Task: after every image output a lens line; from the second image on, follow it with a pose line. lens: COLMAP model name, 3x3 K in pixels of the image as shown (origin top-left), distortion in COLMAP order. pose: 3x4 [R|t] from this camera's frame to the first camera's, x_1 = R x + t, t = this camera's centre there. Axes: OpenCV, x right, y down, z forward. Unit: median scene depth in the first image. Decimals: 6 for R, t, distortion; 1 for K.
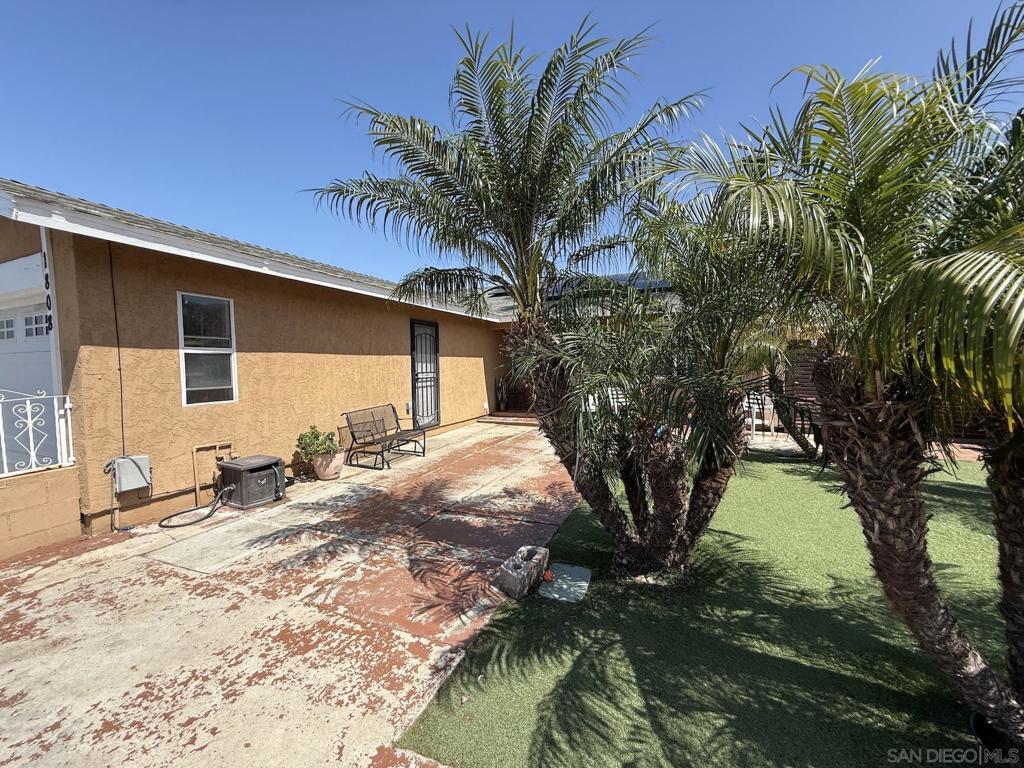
lens RADIAL K [[408.6, 0, 512.0], [0, 408.6, 384.0], [0, 0, 1]] dist [-0.000235, 0.000188]
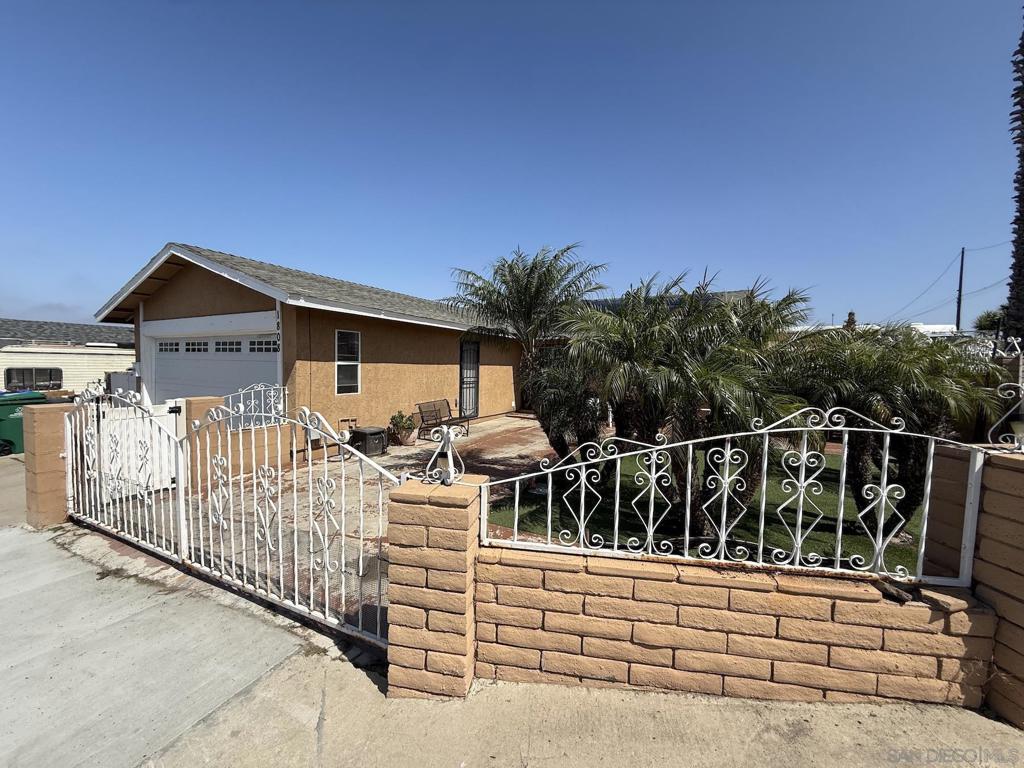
lens RADIAL K [[408.6, 0, 512.0], [0, 408.6, 384.0], [0, 0, 1]] dist [-0.000235, 0.000188]
pose [[0.995900, 0.036999, -0.082549, 0.077958], [-0.037266, 0.999304, -0.001703, -0.016067], [0.082429, 0.004772, 0.996586, -0.614955]]
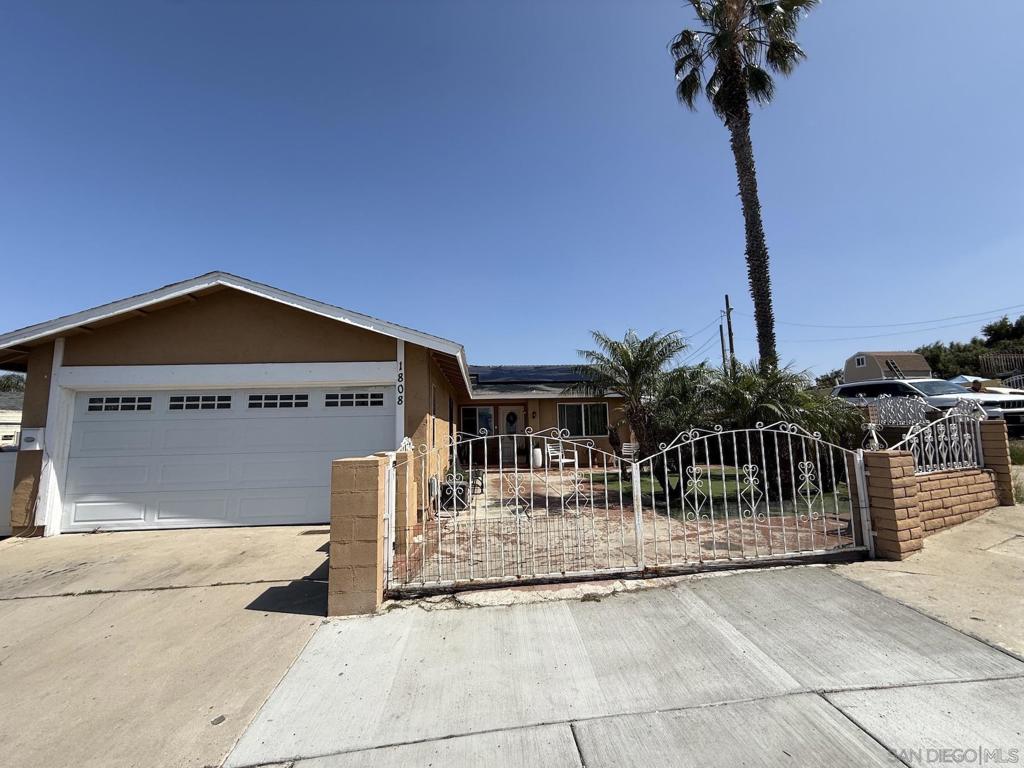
lens RADIAL K [[408.6, 0, 512.0], [0, 408.6, 384.0], [0, 0, 1]] dist [-0.000235, 0.000188]
pose [[0.884691, 0.046908, 0.463812, -1.202931], [0.034208, 0.985710, -0.164939, 0.070744], [-0.464921, 0.161786, 0.870444, -0.615546]]
